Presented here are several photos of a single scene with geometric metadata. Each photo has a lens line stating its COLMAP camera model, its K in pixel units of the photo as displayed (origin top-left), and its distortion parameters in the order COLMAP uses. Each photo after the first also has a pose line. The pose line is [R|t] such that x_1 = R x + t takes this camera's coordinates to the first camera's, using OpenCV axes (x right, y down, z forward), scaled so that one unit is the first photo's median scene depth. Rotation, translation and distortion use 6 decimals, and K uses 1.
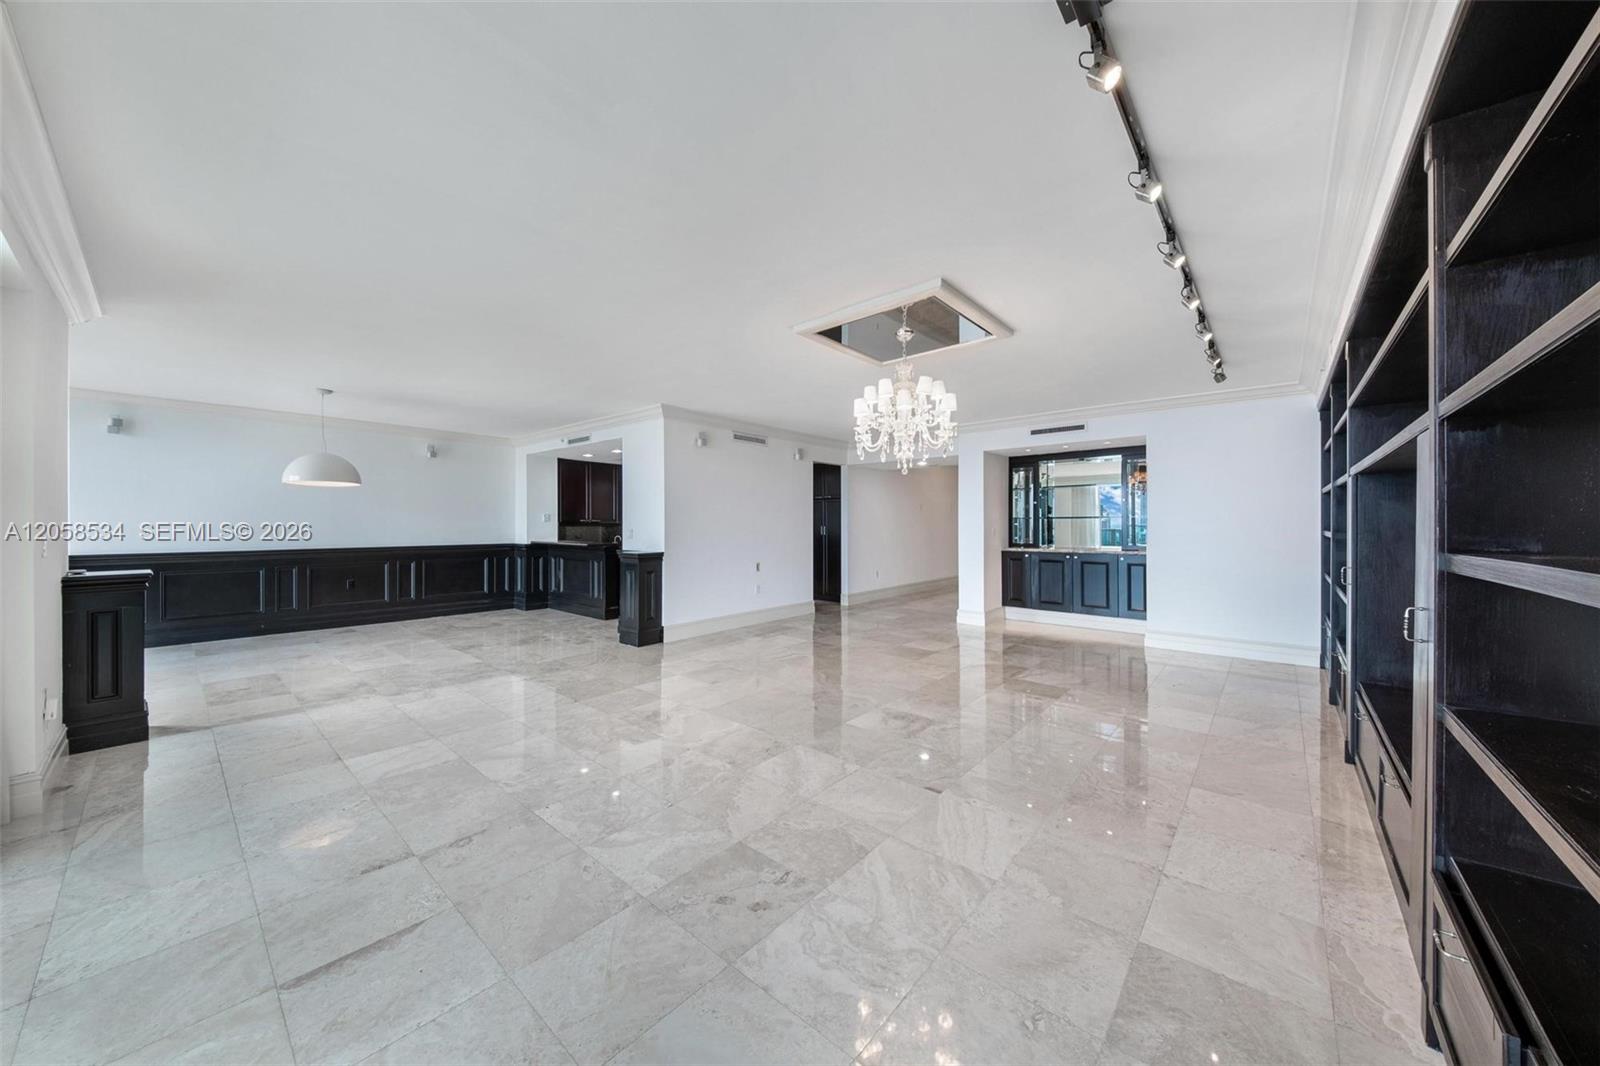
lens RADIAL K [[543.4, 0, 799.3], [0, 543.4, 519.8], [0, 0, 1]] dist [0.029722, -0.011624]
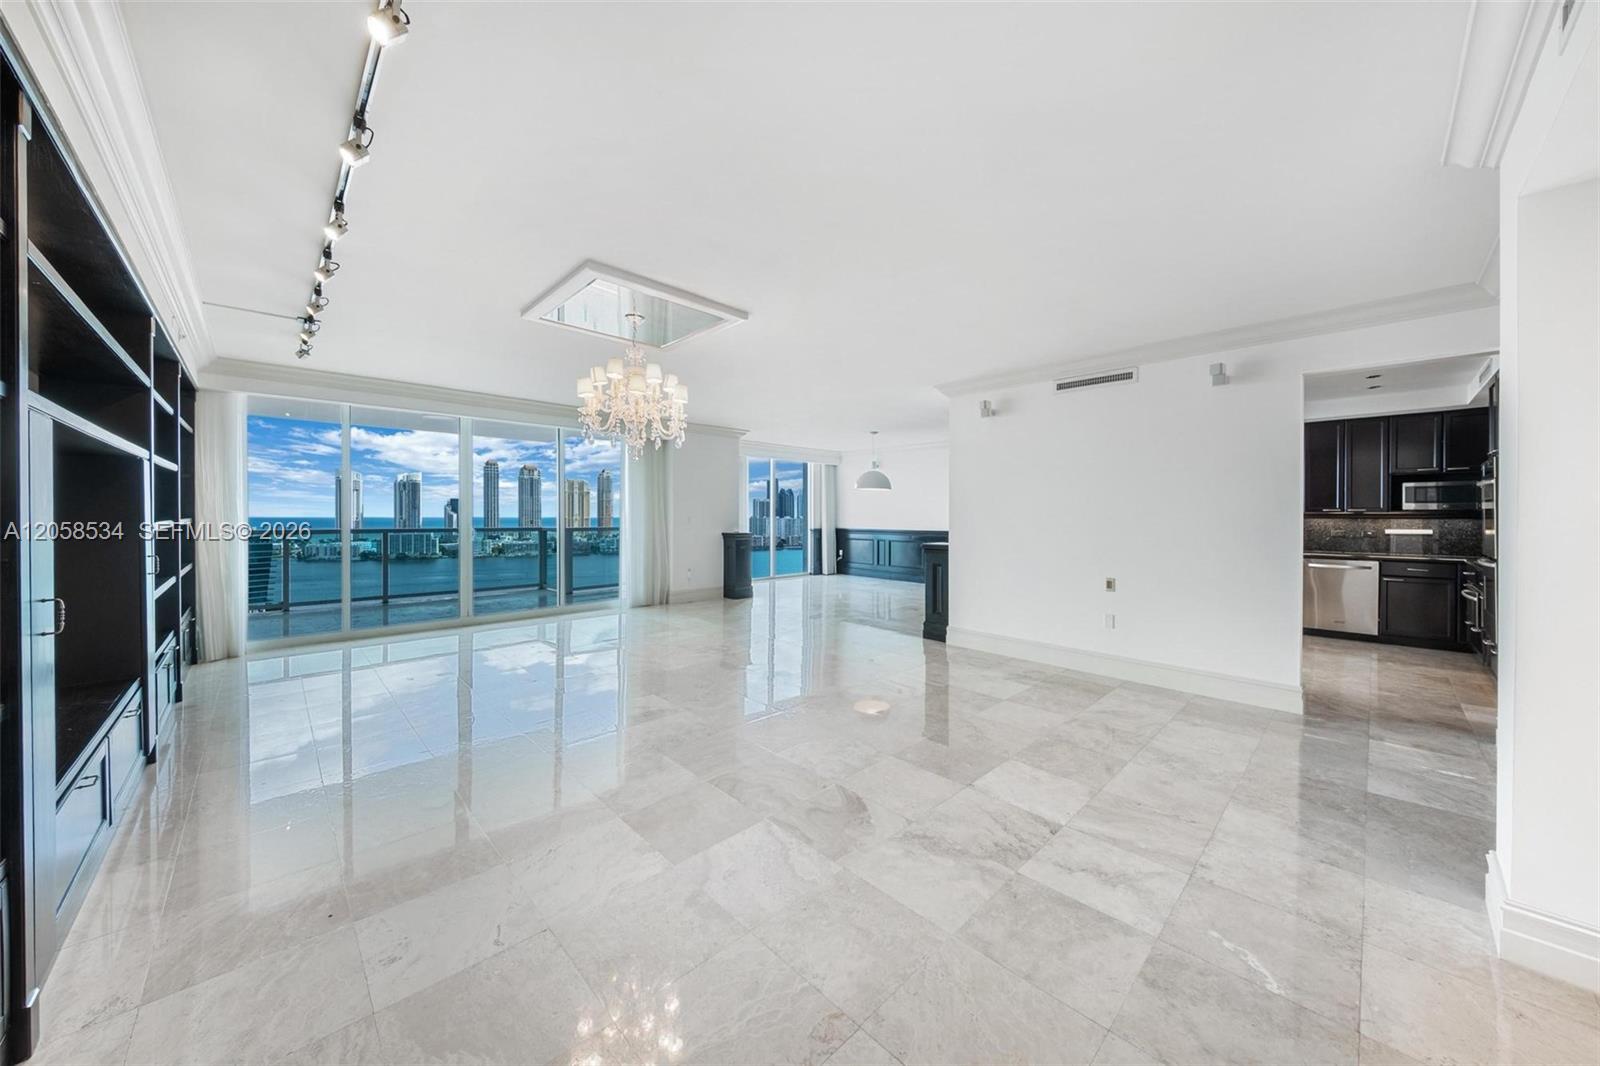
lens RADIAL K [[544.6, 0, 801.0], [0, 544.6, 531.2], [0, 0, 1]] dist [0.030292, -0.016209]
pose [[-0.088238, 0.030617, -0.995629, 0.611153], [0.005120, 0.999528, 0.030283, 0.006051], [0.996086, -0.002426, -0.088353, 0.745666]]
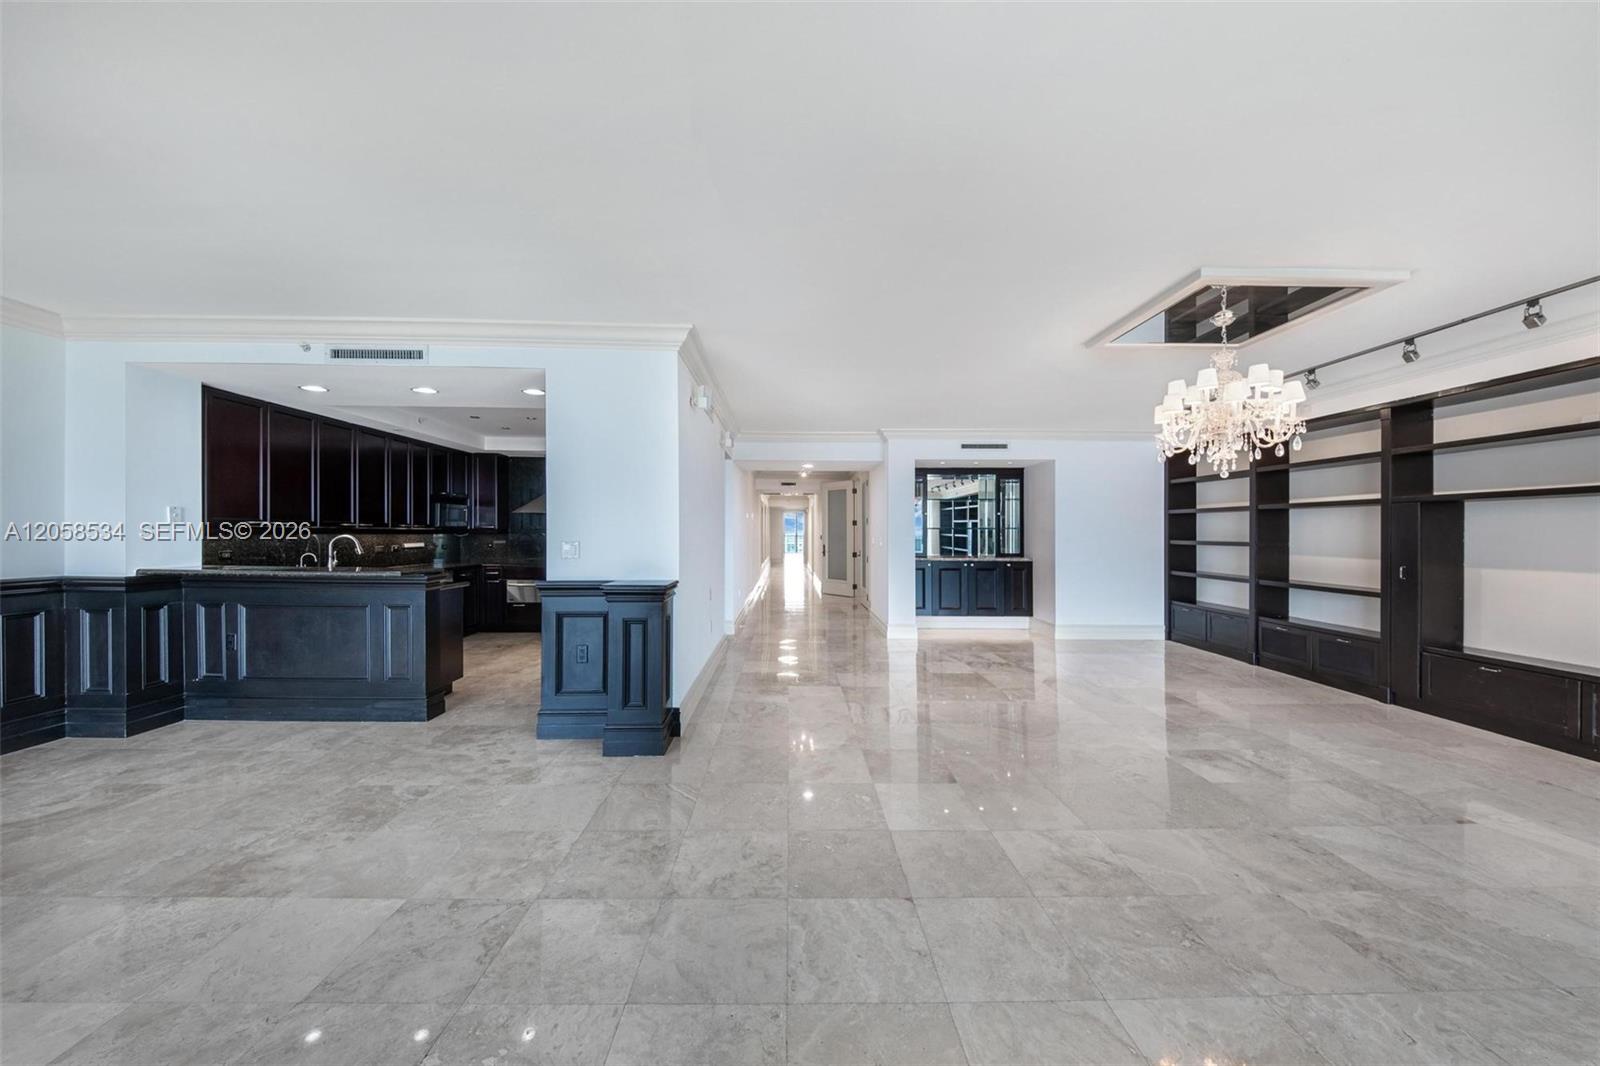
lens RADIAL K [[558.2, 0, 793.1], [0, 558.2, 534.0], [0, 0, 1]] dist [0.000502, -0.002841]
pose [[0.747898, 0.001645, 0.663811, -0.492201], [-0.009621, 0.999919, 0.008362, 0.003148], [-0.663744, -0.012640, 0.747853, 0.425457]]
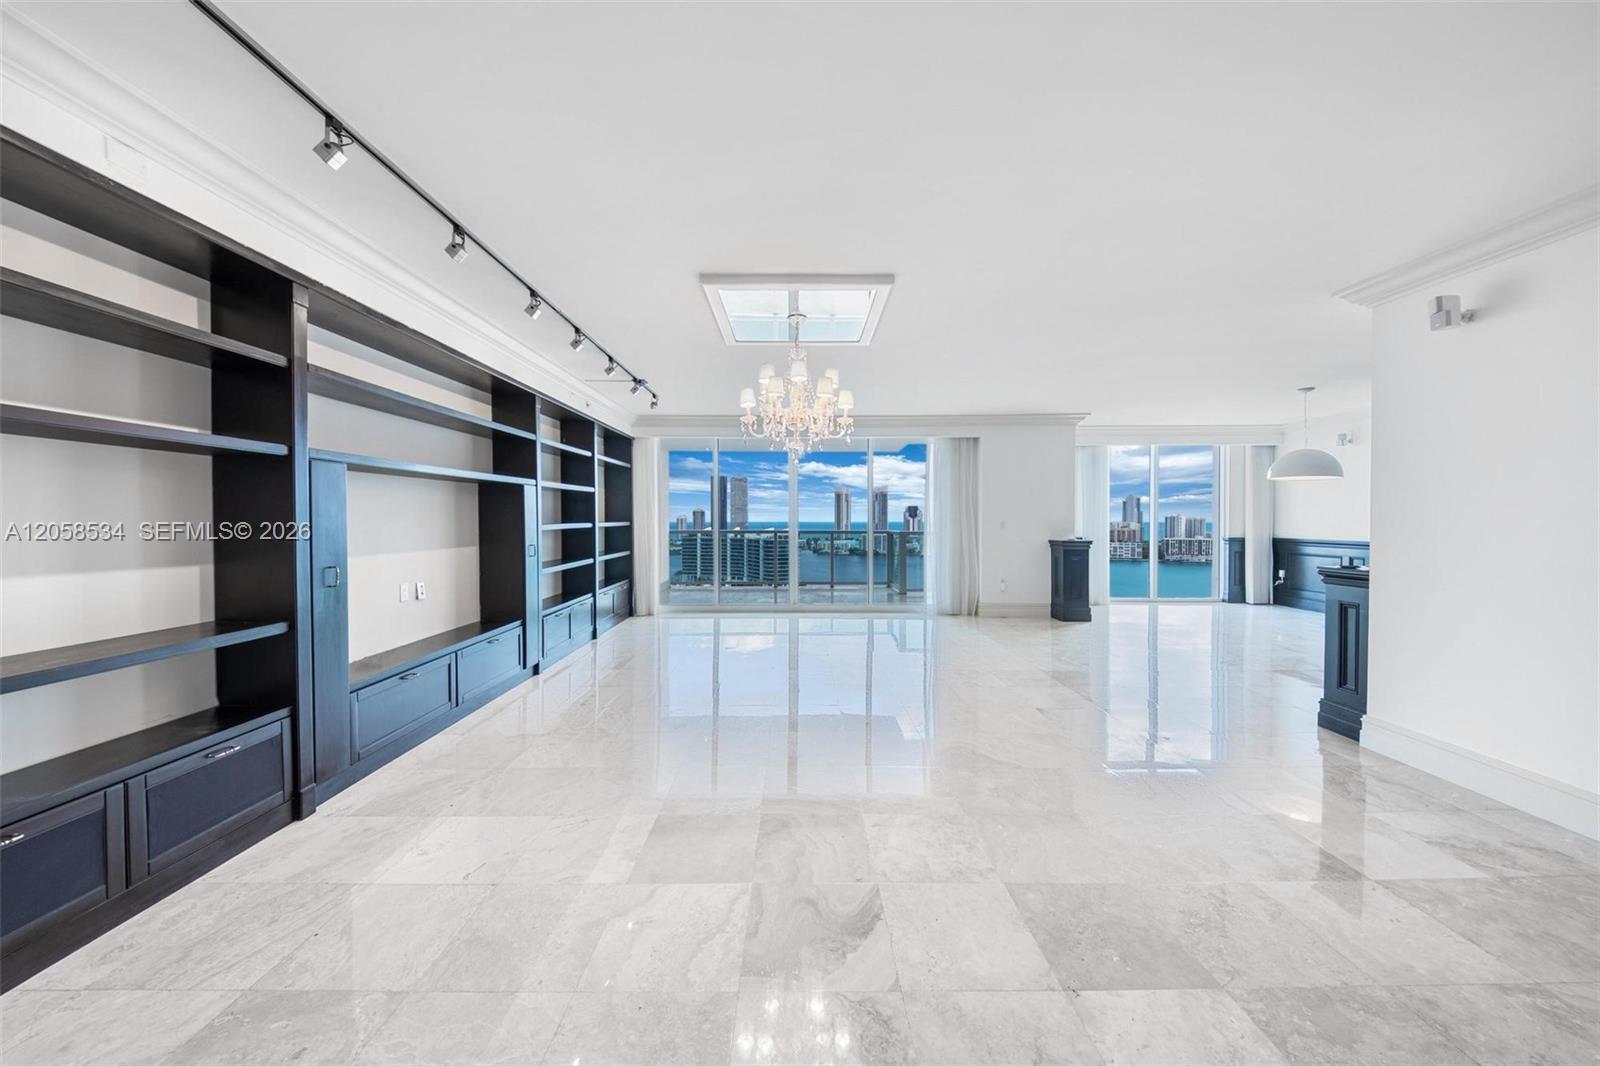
lens RADIAL K [[544.6, 0, 801.0], [0, 544.6, 531.2], [0, 0, 1]] dist [0.030292, -0.016209]
pose [[-0.750594, 0.015802, -0.660574, 0.439854], [0.004430, 0.999812, 0.018884, 0.008732], [0.660749, 0.011247, -0.750523, 0.925448]]
